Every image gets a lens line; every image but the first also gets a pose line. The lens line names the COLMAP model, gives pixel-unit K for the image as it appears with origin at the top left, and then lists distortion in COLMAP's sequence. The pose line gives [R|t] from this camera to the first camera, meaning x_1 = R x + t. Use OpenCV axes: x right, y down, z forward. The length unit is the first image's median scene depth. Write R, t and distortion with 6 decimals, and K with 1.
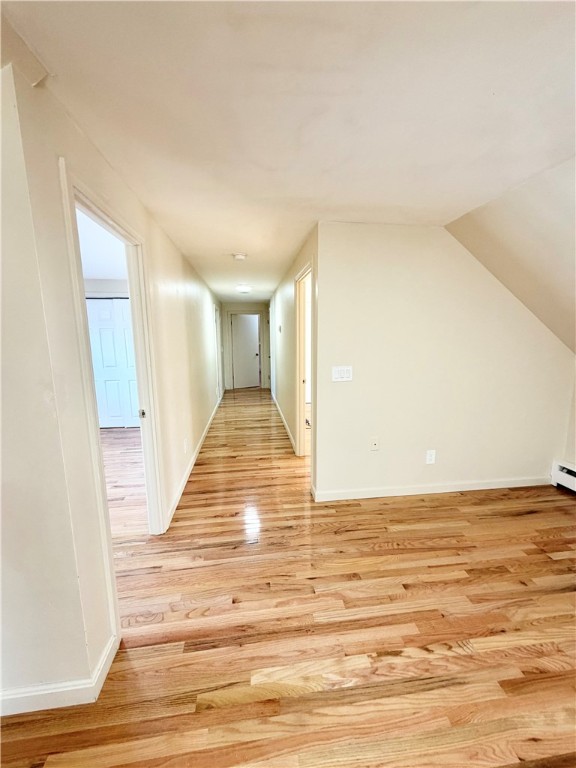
lens RADIAL K [[305.8, 0, 287.1], [0, 305.8, 383.1], [0, 0, 1]] dist [-0.002861, -0.000651]
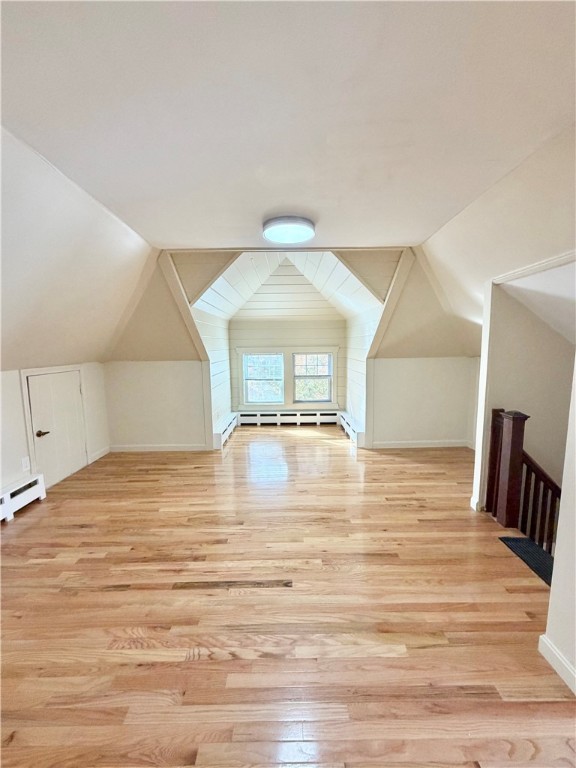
lens RADIAL K [[305.8, 0, 288.9], [0, 305.8, 383.1], [0, 0, 1]] dist [-0.002861, -0.000651]
pose [[-0.991920, 0.005763, 0.126732, 0.149931], [0.041317, 0.959179, 0.279764, -0.268905], [-0.119946, 0.282739, -0.951668, 1.722694]]
